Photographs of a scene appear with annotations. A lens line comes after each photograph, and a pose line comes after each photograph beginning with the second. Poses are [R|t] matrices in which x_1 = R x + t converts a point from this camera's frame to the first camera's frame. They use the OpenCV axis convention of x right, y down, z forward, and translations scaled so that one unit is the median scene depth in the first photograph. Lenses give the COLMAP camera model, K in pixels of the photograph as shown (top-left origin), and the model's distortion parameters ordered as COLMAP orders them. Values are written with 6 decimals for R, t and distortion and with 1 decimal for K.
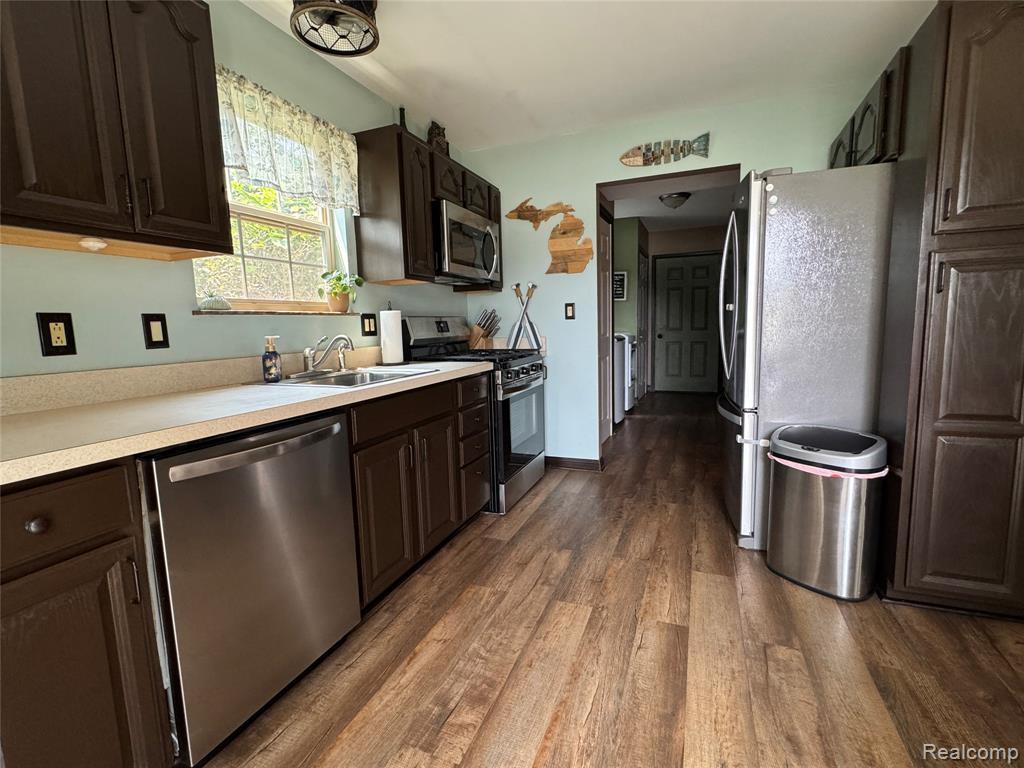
lens RADIAL K [[471.8, 0, 513.7], [0, 471.8, 382.9], [0, 0, 1]] dist [-0.000836, -0.000652]
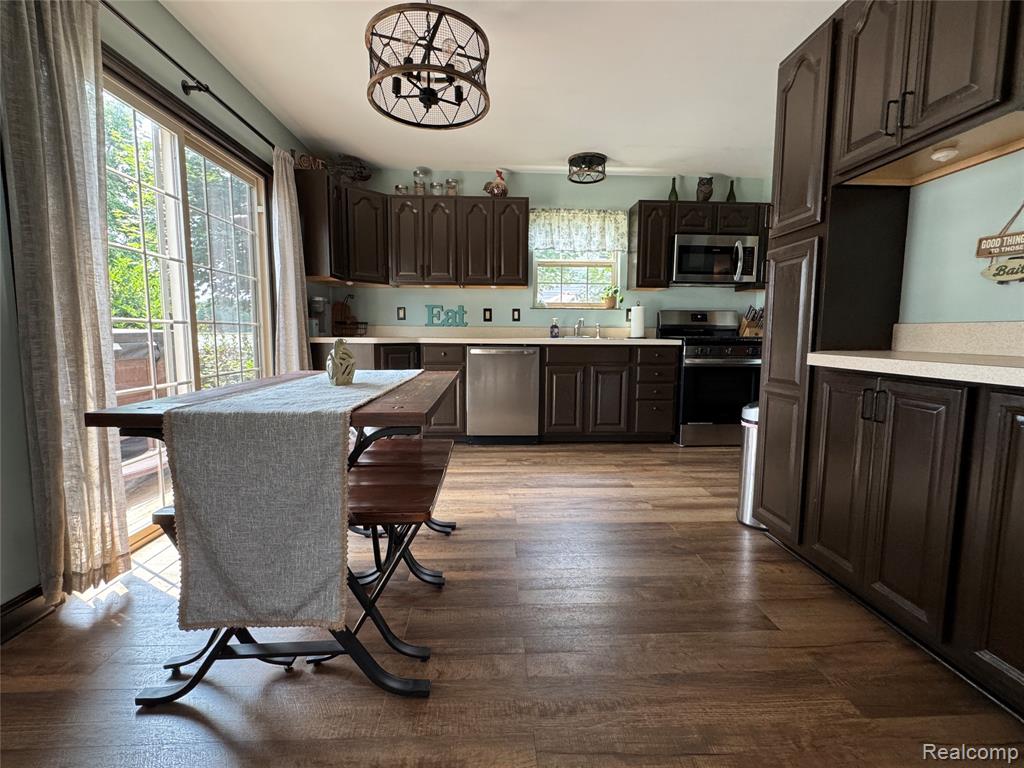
lens RADIAL K [[471.8, 0, 513.7], [0, 471.8, 382.9], [0, 0, 1]] dist [-0.000836, -0.000652]
pose [[0.416715, 0.124649, -0.900450, 0.868663], [-0.130275, 0.988518, 0.076551, 0.035950], [0.899654, 0.085406, 0.428169, -0.081196]]
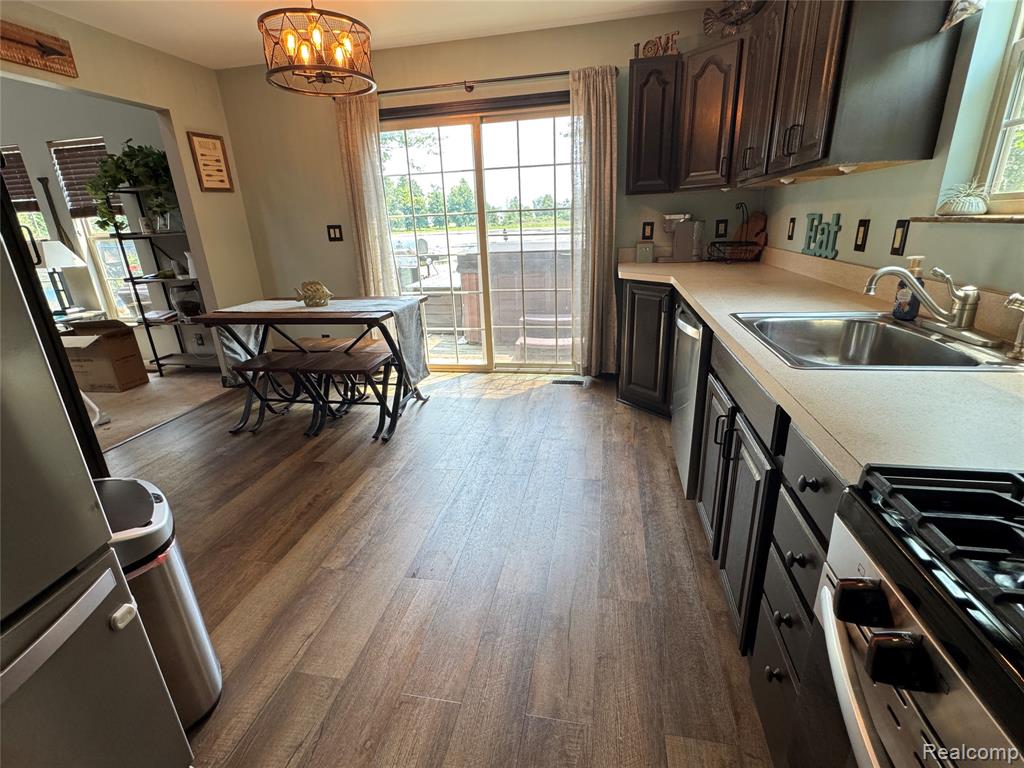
lens RADIAL K [[471.8, 0, 513.7], [0, 471.8, 382.9], [0, 0, 1]] dist [-0.000836, -0.000652]
pose [[-0.980212, 0.124989, -0.153502, 0.125718], [0.044800, 0.895401, 0.443002, -0.155816], [0.192816, 0.427358, -0.883282, 0.916625]]
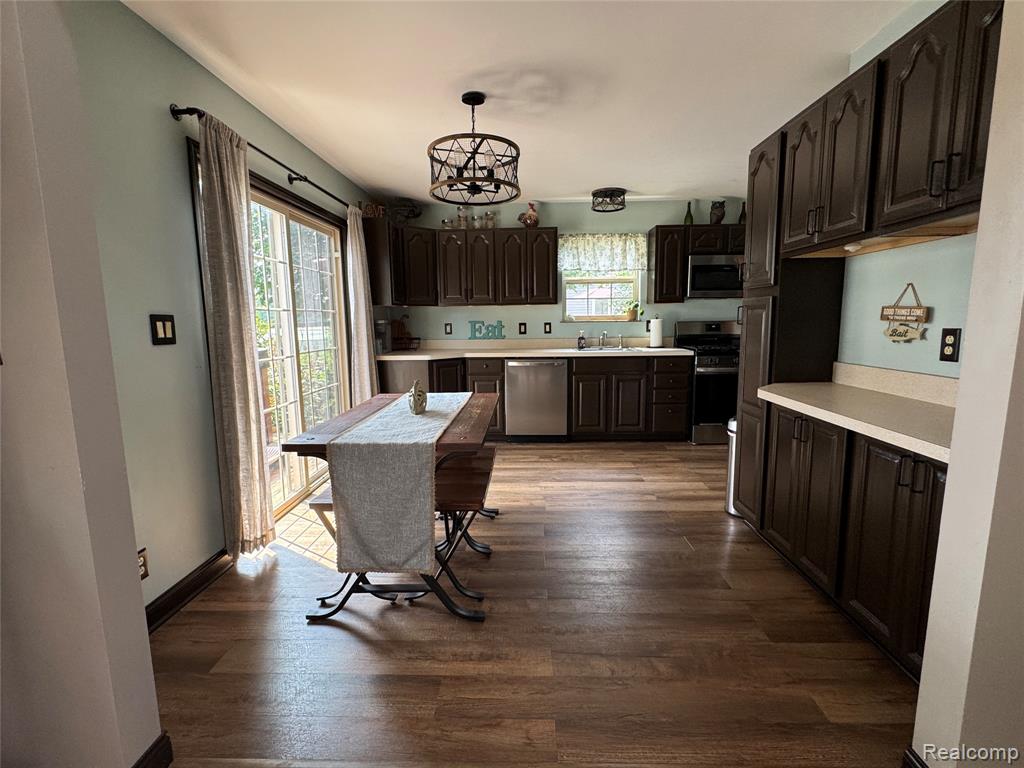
lens RADIAL K [[471.8, 0, 513.7], [0, 471.8, 382.9], [0, 0, 1]] dist [-0.000836, -0.000652]
pose [[0.344849, 0.147736, -0.926959, 1.044150], [-0.112418, 0.986929, 0.115472, -0.042475], [0.931902, 0.064386, 0.356950, -0.153490]]
